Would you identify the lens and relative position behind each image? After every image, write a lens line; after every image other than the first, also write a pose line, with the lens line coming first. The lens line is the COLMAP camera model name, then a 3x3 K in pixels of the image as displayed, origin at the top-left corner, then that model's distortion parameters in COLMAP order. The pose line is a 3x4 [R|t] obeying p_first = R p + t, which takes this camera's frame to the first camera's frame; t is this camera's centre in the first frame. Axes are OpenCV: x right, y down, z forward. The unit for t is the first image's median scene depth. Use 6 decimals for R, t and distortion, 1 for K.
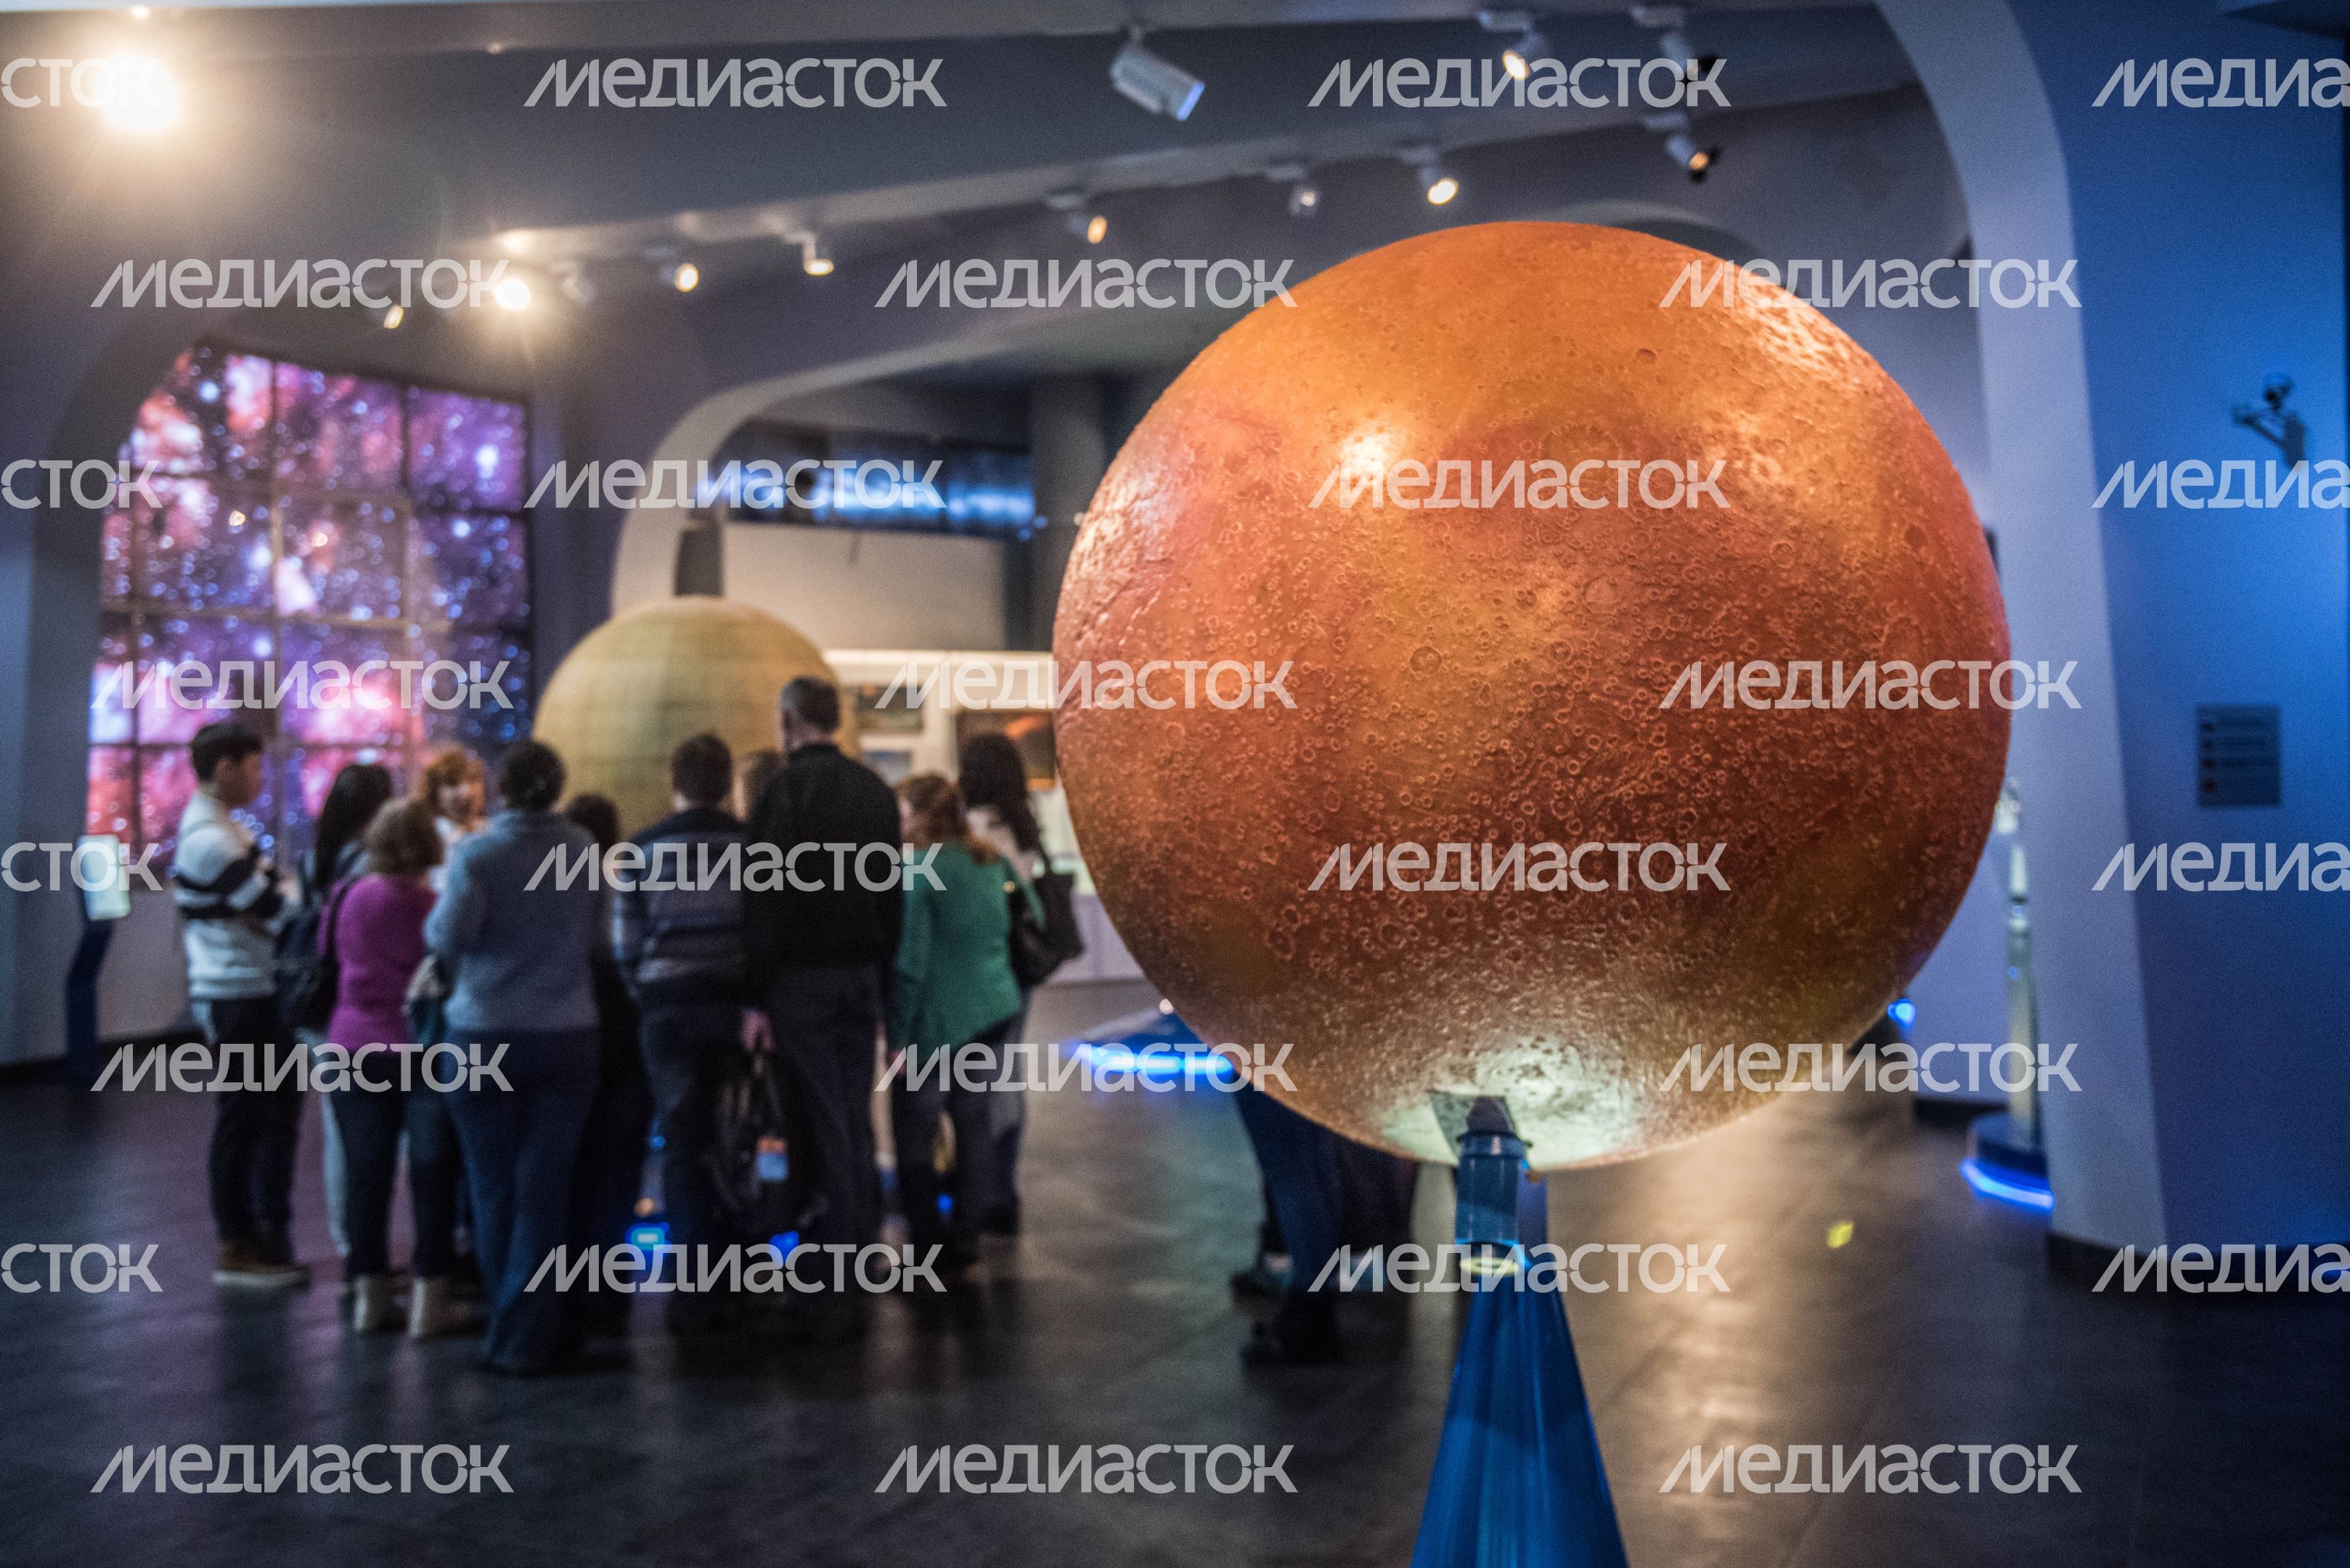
lens RADIAL K [[2259.5, 0, 1157.8], [0, 2259.5, 792.7], [0, 0, 1]] dist [0.007944, 0.000000]
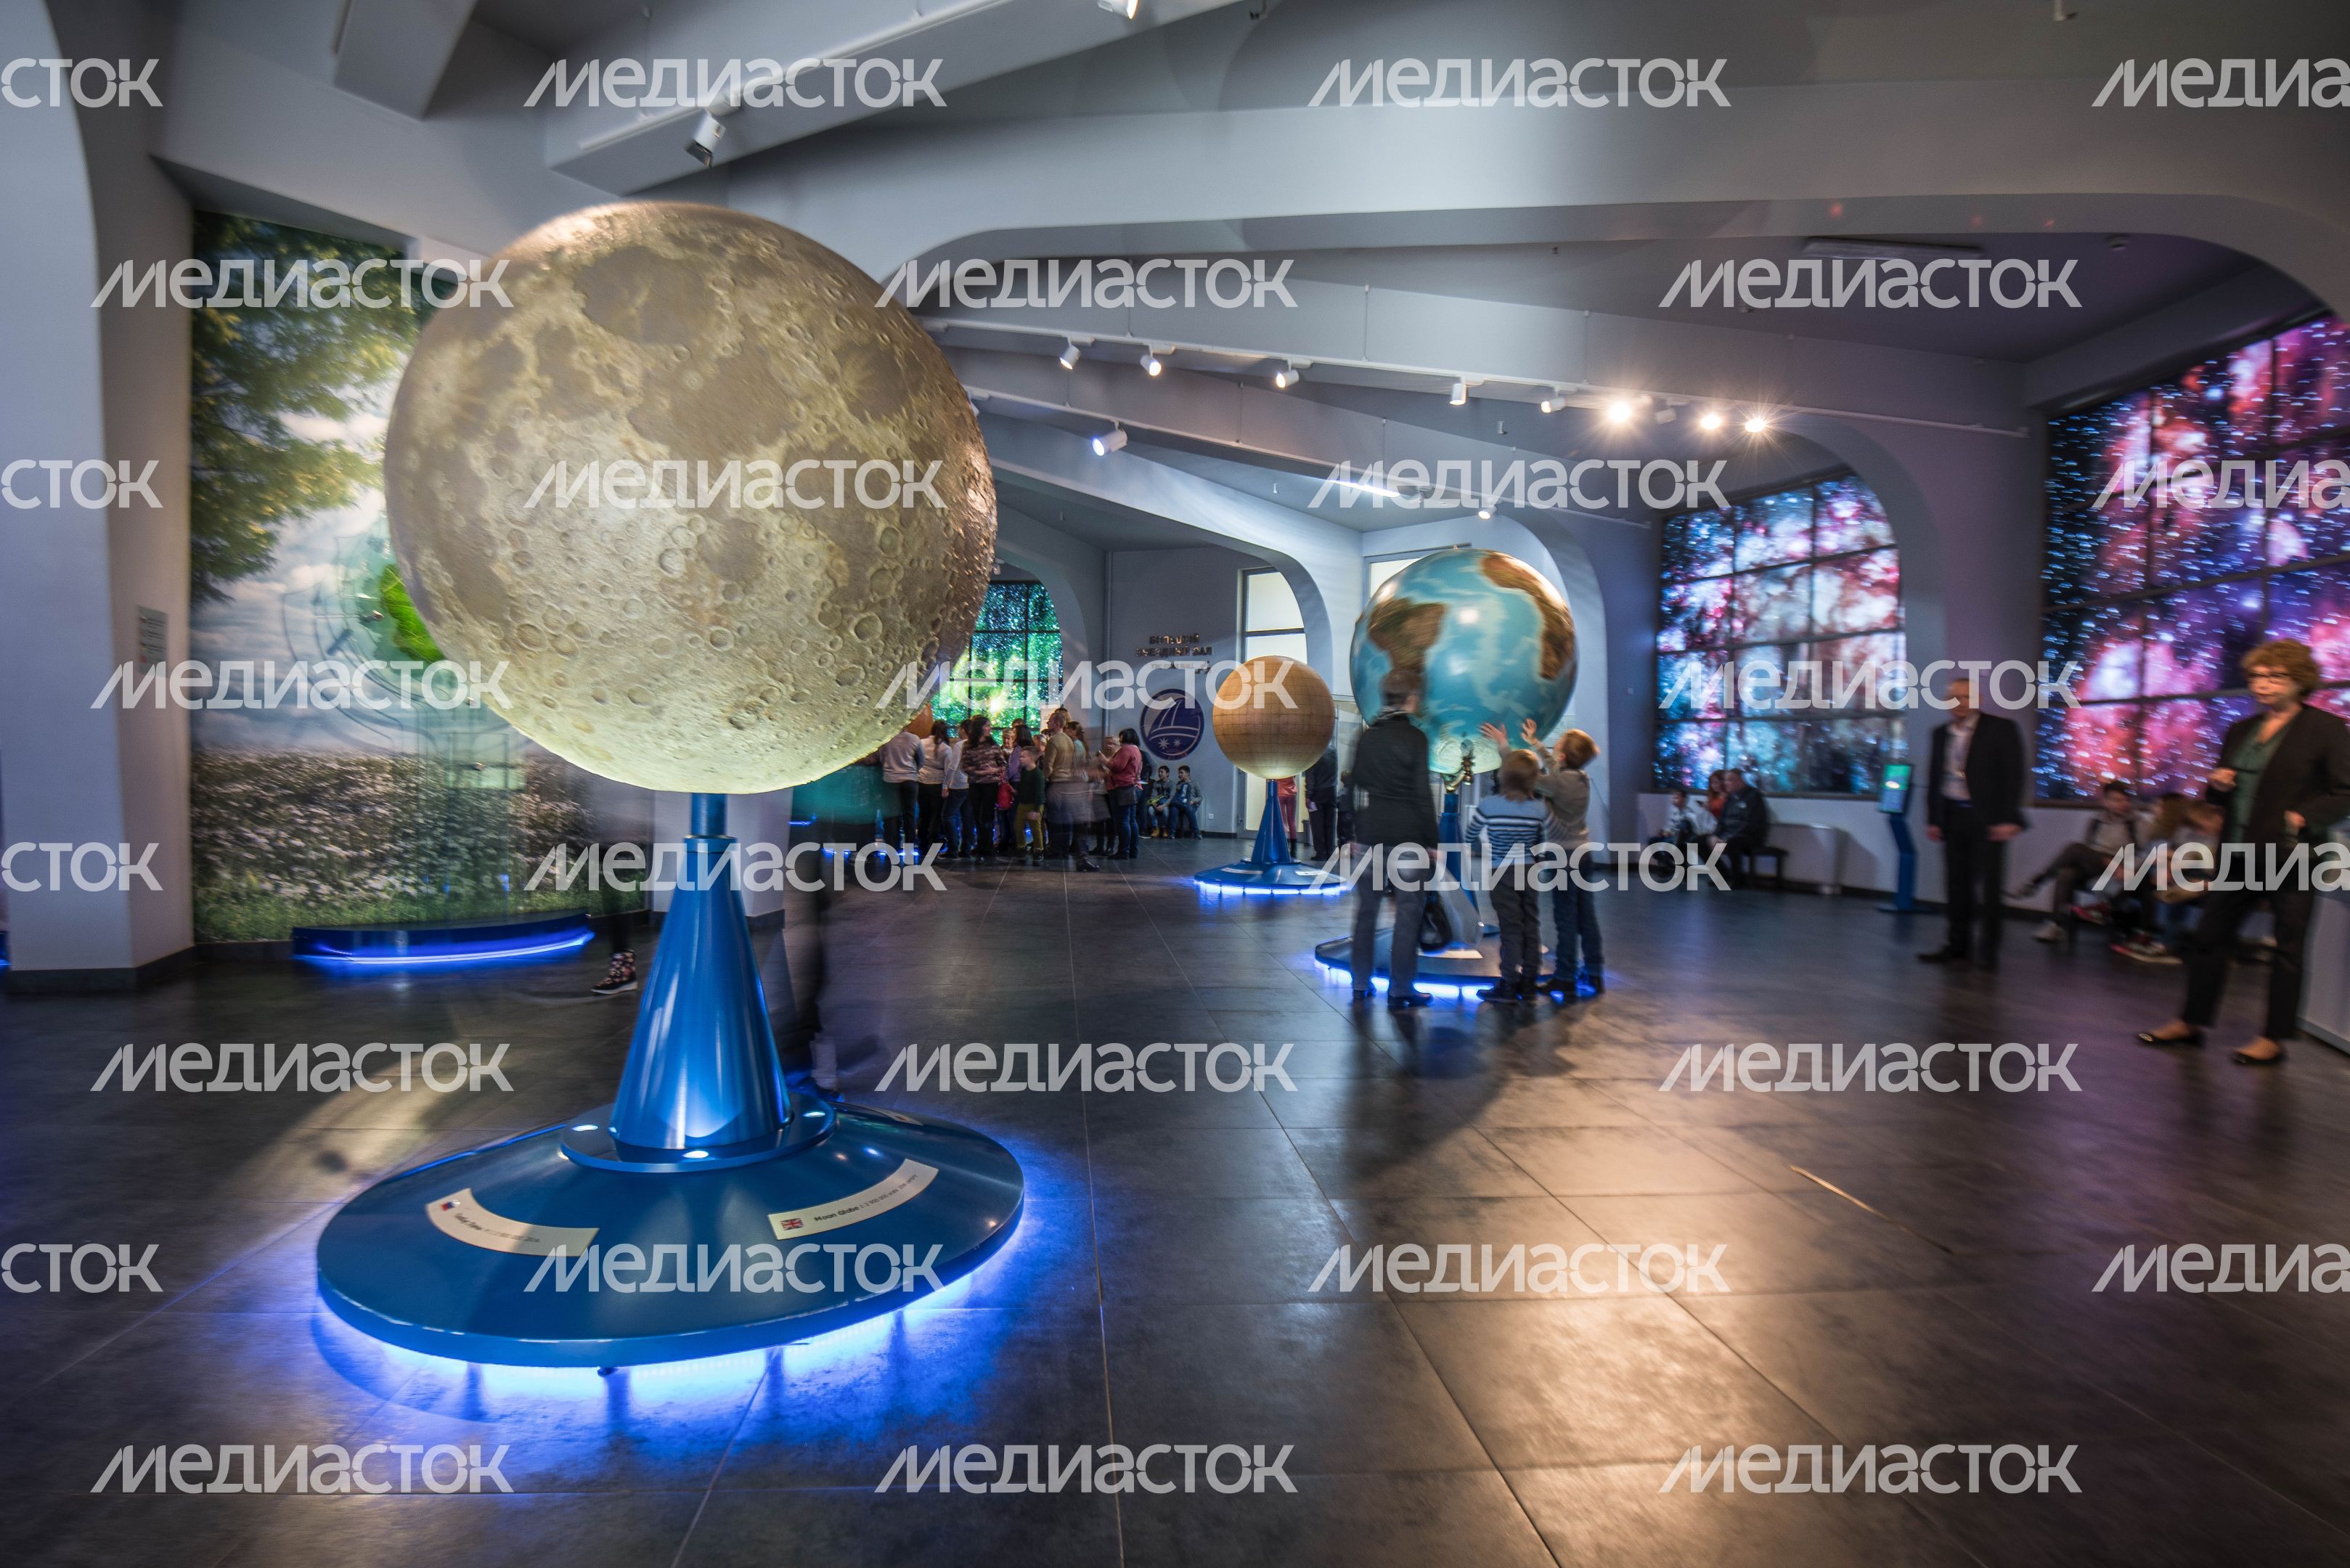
lens RADIAL K [[1175.7, 0, 1172.8], [0, 1175.7, 821.1], [0, 0, 1]] dist [-0.026787, -0.004394]
pose [[-0.855587, 0.015095, -0.517438, 0.356964], [-0.015685, 0.998360, 0.055059, 0.020202], [0.517421, 0.055224, -0.853947, 1.256931]]
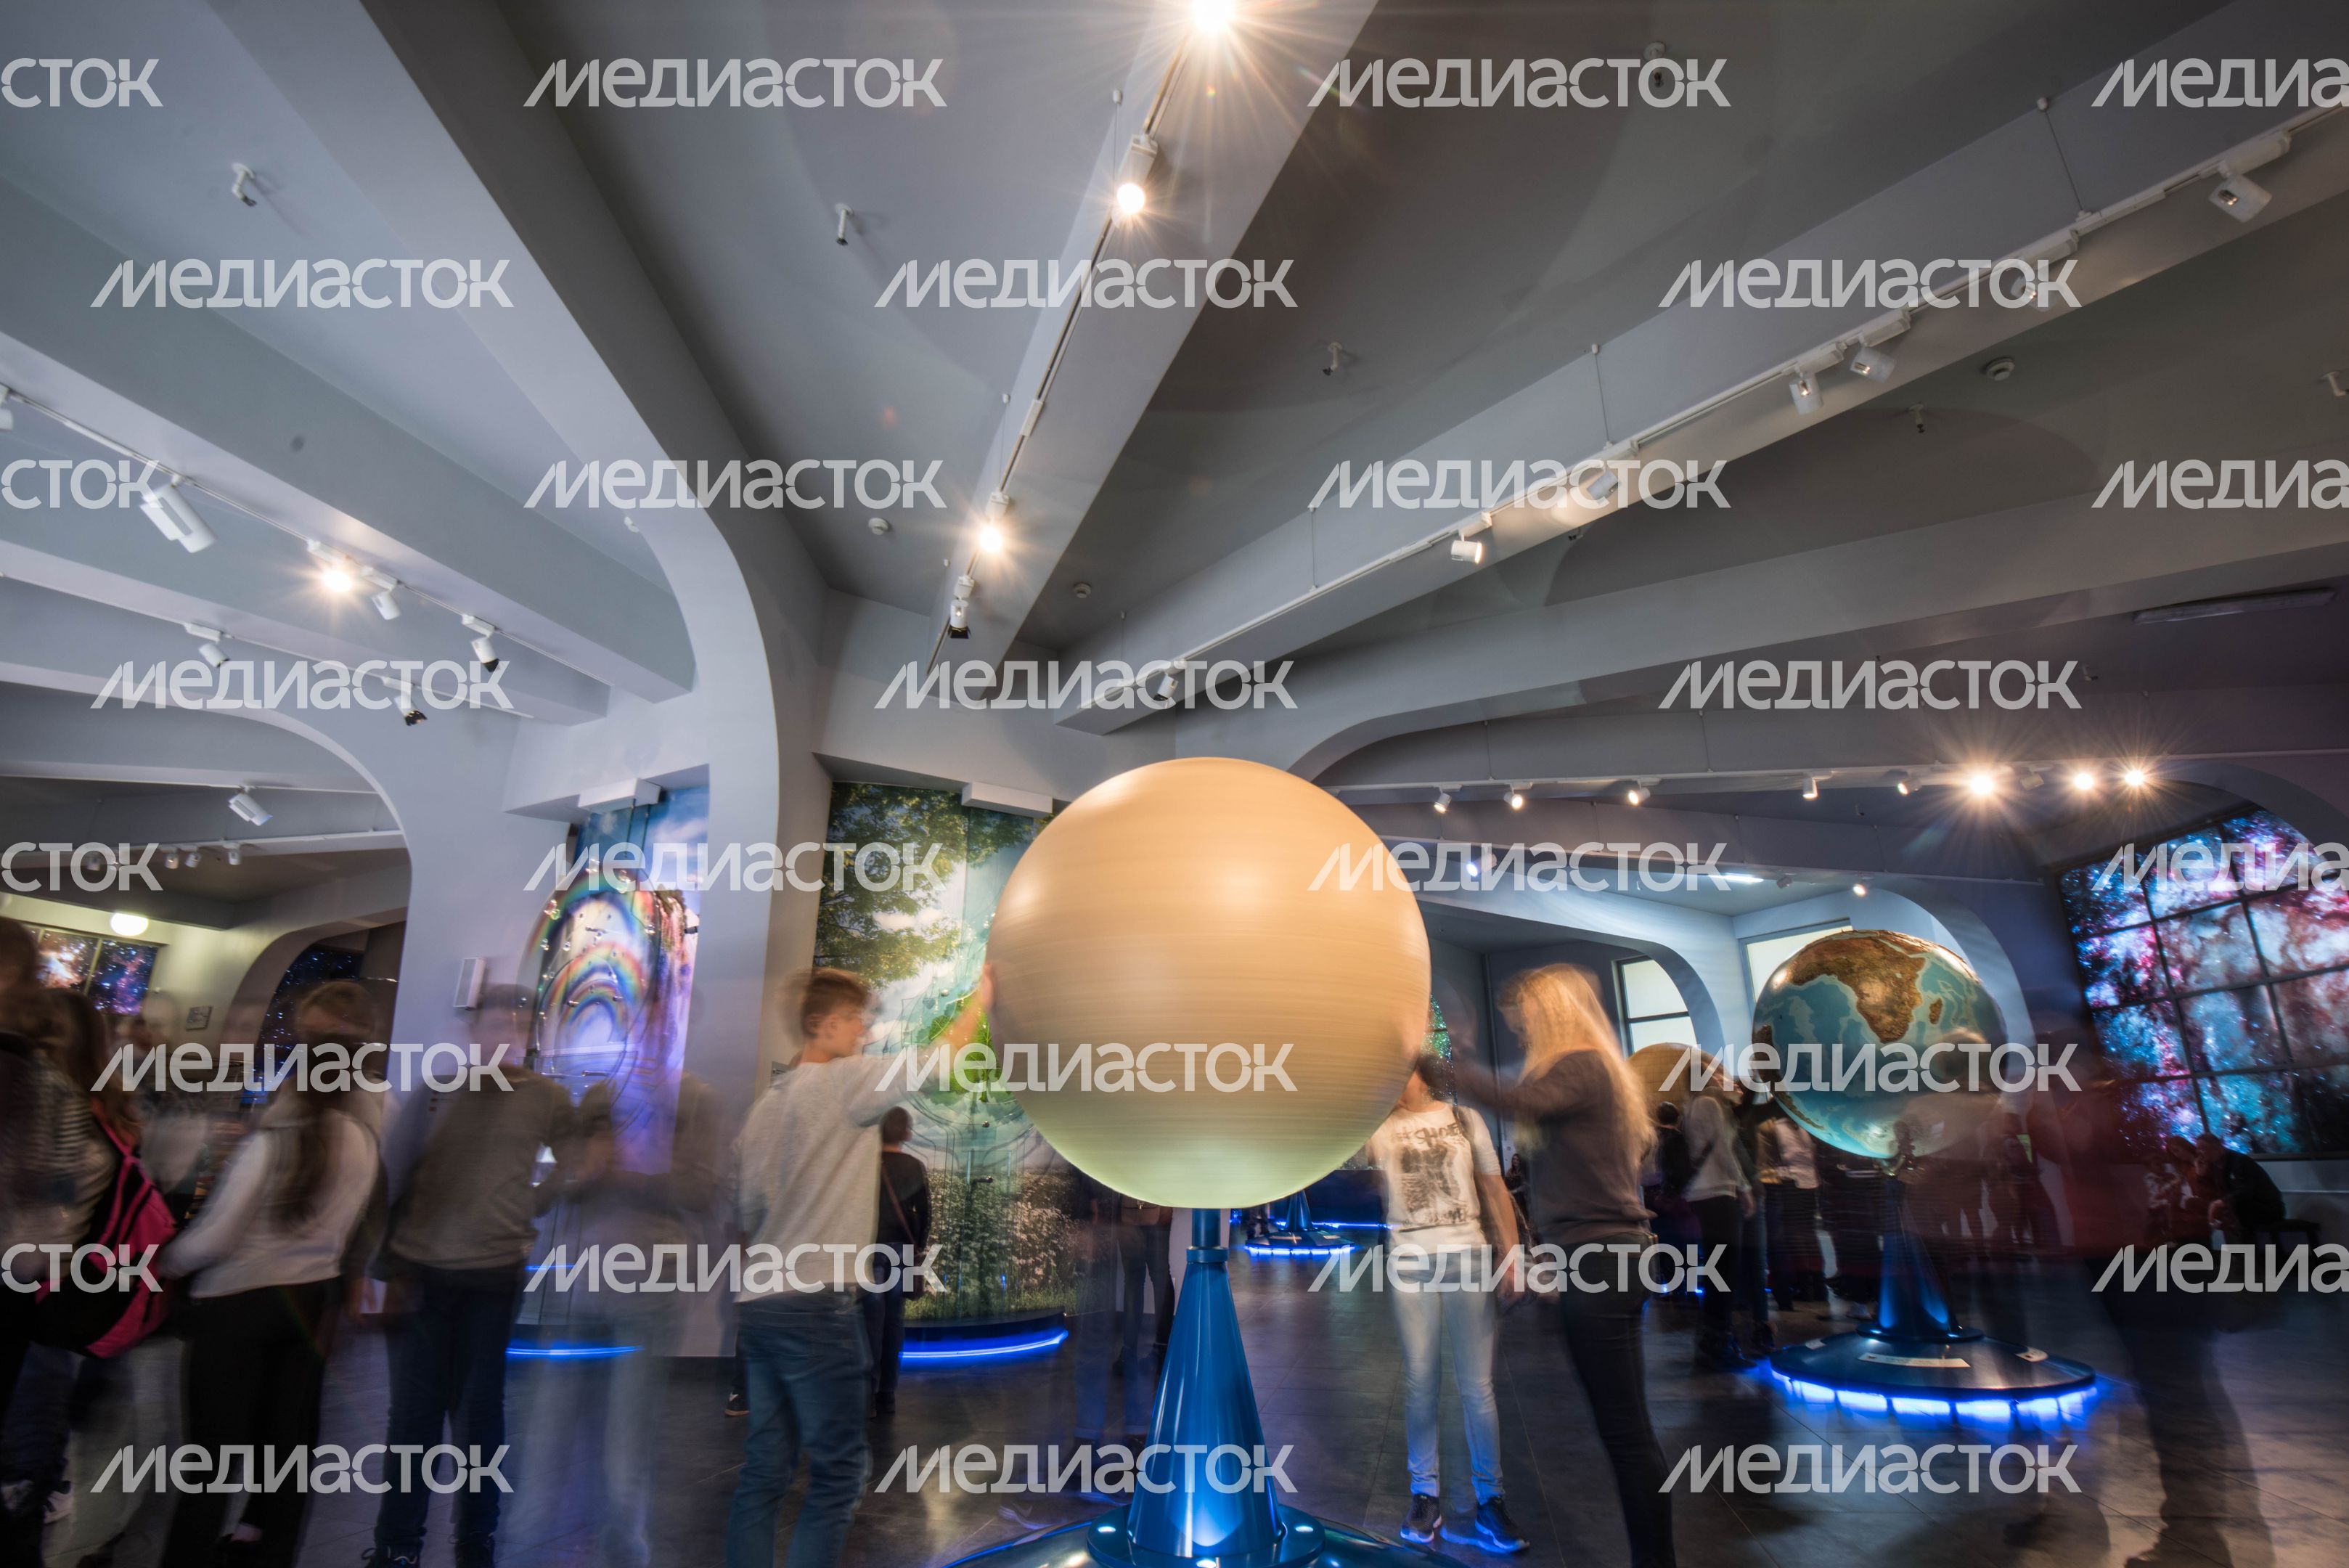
lens RADIAL K [[1061.1, 0, 1194.4], [0, 1061.1, 799.1], [0, 0, 1]] dist [-0.042813, -0.001874]
pose [[-0.975063, -0.056983, -0.214486, 0.380722], [0.013642, 0.949256, -0.314208, 0.013832], [0.221506, -0.309298, -0.924808, 1.271455]]
